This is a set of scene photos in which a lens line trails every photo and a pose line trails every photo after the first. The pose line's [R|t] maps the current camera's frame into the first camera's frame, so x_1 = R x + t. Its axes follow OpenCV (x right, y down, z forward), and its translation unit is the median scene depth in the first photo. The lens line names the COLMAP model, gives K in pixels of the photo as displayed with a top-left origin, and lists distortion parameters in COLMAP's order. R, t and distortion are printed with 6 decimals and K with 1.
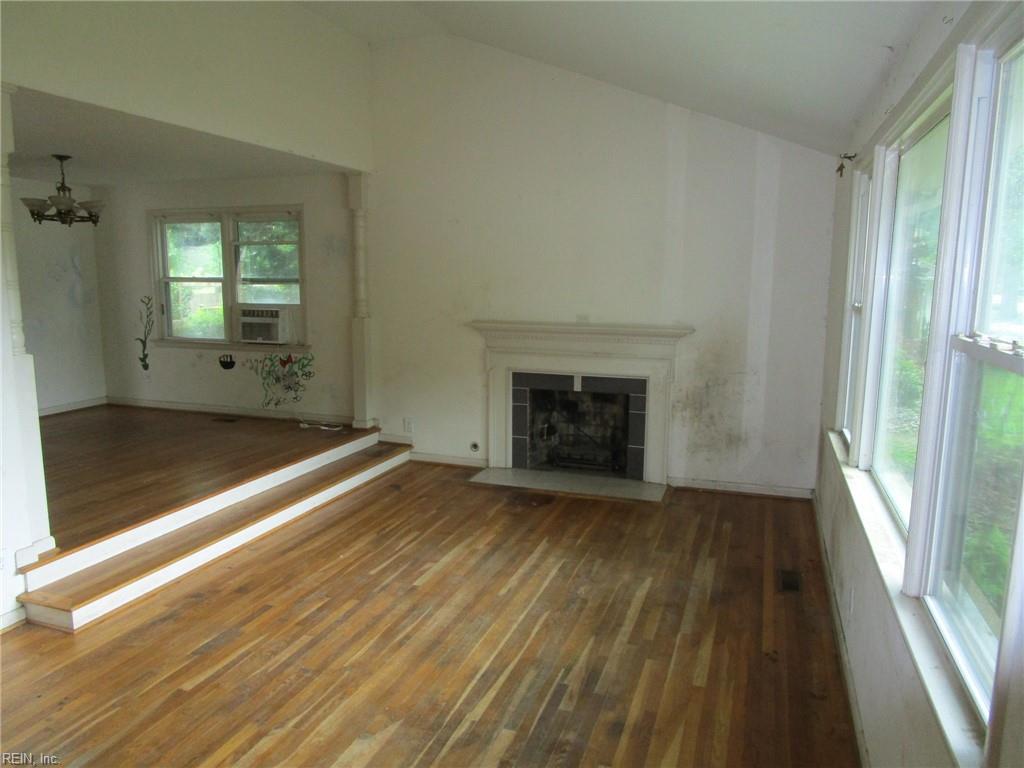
lens RADIAL K [[738.2, 0, 512.0], [0, 738.2, 384.0], [0, 0, 1]] dist [-0.019521, 0.001605]
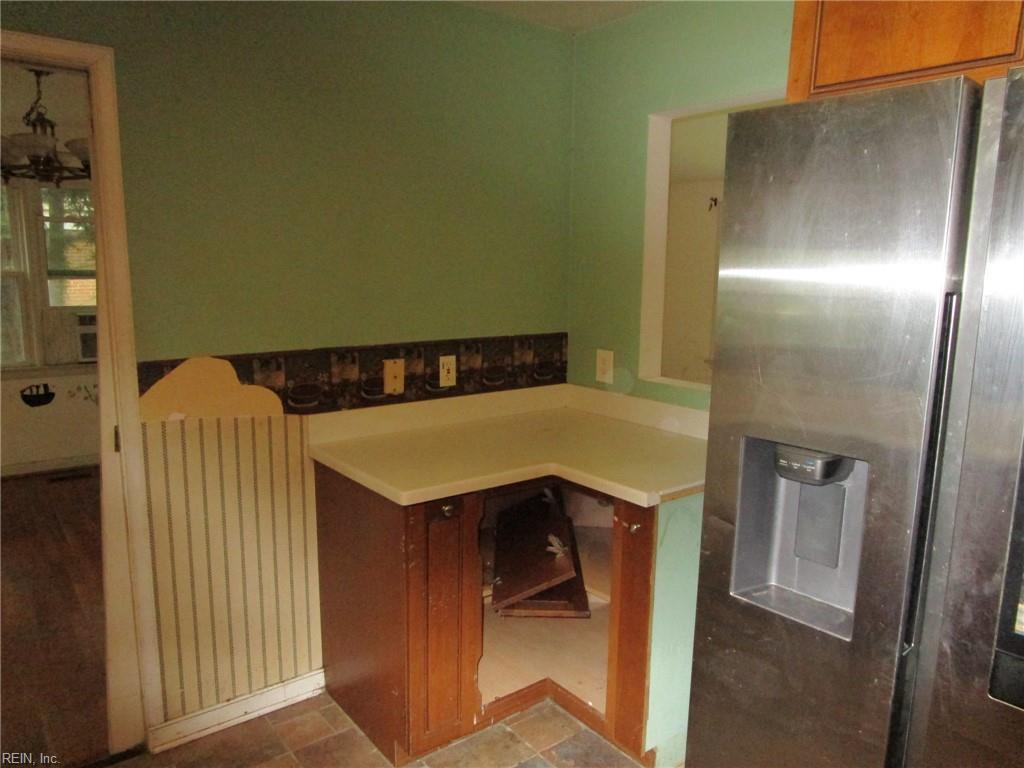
lens RADIAL K [[738.2, 0, 512.0], [0, 738.2, 384.0], [0, 0, 1]] dist [-0.019521, 0.001605]
pose [[0.539789, -0.136629, 0.830639, -0.720830], [0.112721, 0.989586, 0.089522, -0.052098], [-0.834219, 0.045307, 0.549568, 0.282980]]
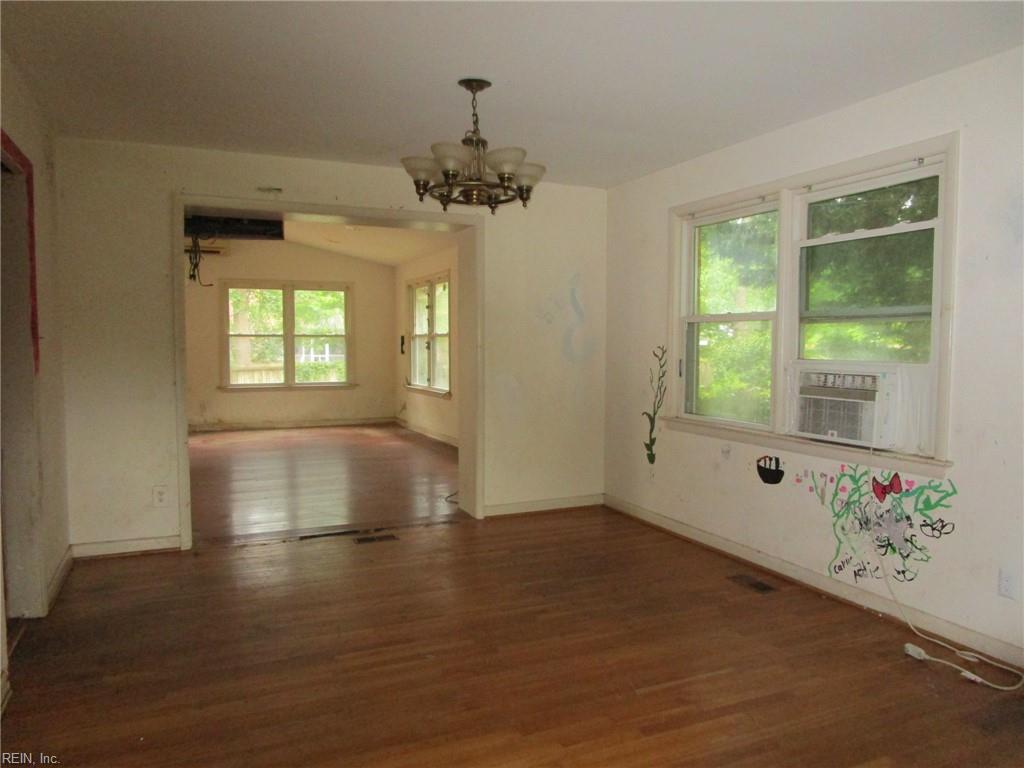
lens RADIAL K [[705.6, 0, 512.0], [0, 705.6, 384.0], [0, 0, 1]] dist [-0.027236, -0.001923]
pose [[0.679464, 0.041974, -0.732507, -0.148898], [-0.113836, 0.992304, -0.048733, -0.046330], [0.724824, 0.116498, 0.679013, 0.526806]]
